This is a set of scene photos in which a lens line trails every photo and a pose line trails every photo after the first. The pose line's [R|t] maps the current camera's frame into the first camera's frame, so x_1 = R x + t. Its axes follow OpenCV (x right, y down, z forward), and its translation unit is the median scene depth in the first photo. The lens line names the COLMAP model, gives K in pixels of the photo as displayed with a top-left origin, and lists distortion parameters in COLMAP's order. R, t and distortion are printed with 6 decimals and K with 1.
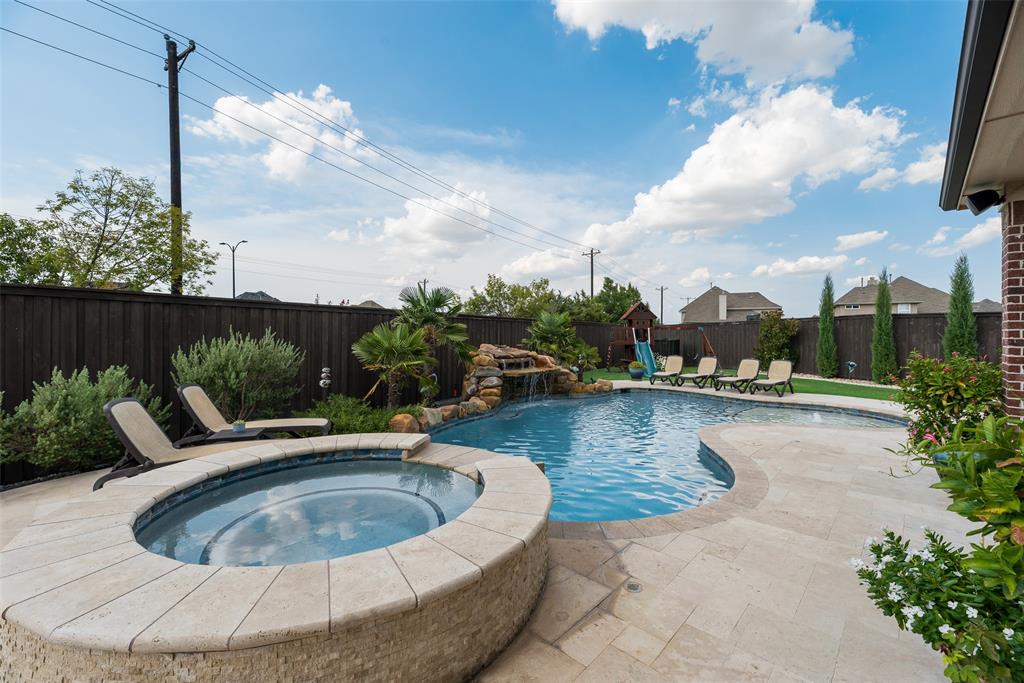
lens RADIAL K [[422.4, 0, 512.0], [0, 422.4, 341.5], [0, 0, 1]] dist [0.001403, 0.000088]
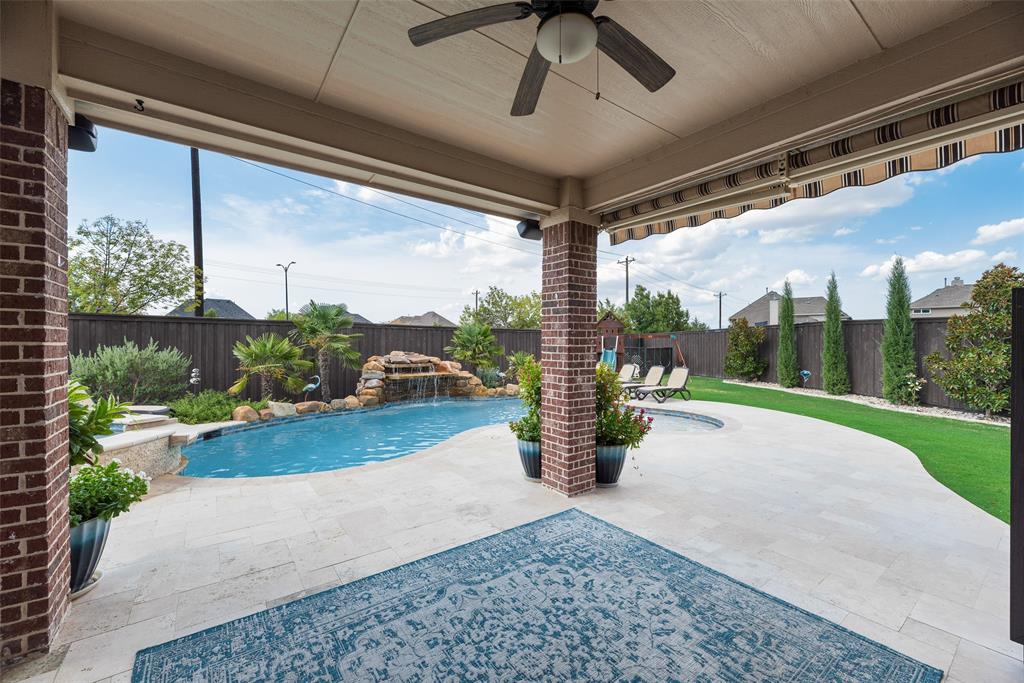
lens RADIAL K [[414.5, 0, 508.7], [0, 414.5, 344.4], [0, 0, 1]] dist [0.011920, 0.000205]
pose [[0.985363, -0.001100, -0.170467, 0.434936], [-0.001126, 0.999915, -0.012961, 0.001868], [0.170467, 0.012963, 0.985278, -0.055063]]
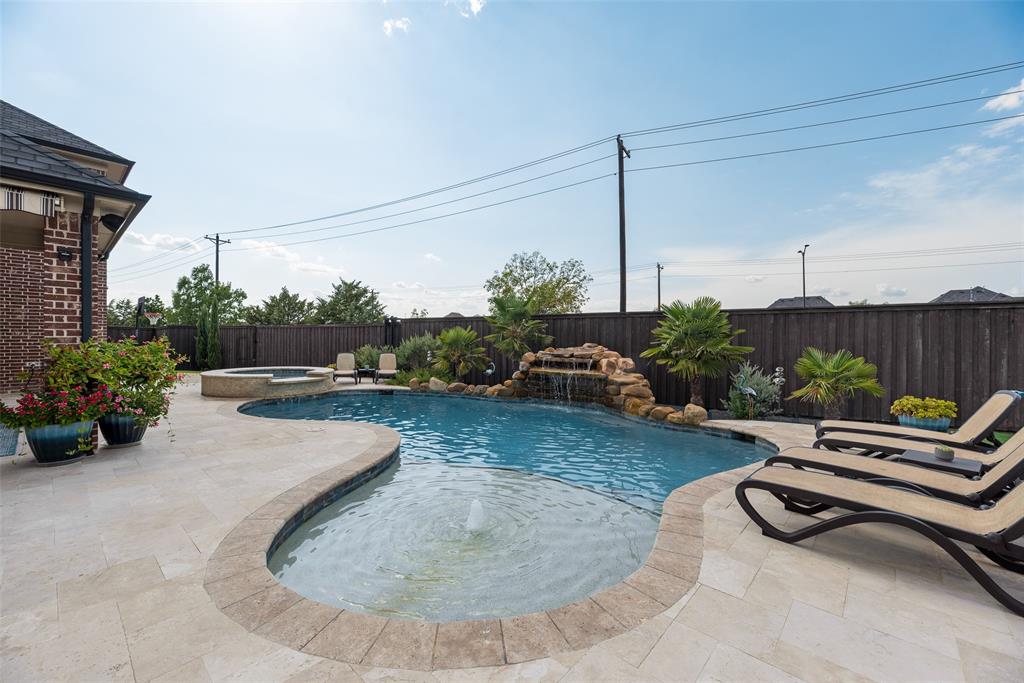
lens RADIAL K [[414.5, 0, 508.7], [0, 414.5, 344.4], [0, 0, 1]] dist [0.011920, 0.000205]
pose [[-0.000520, -0.001038, -0.999999, 0.884982], [-0.021329, 0.999772, -0.001026, 0.013819], [0.999772, 0.021329, -0.000542, 0.829297]]
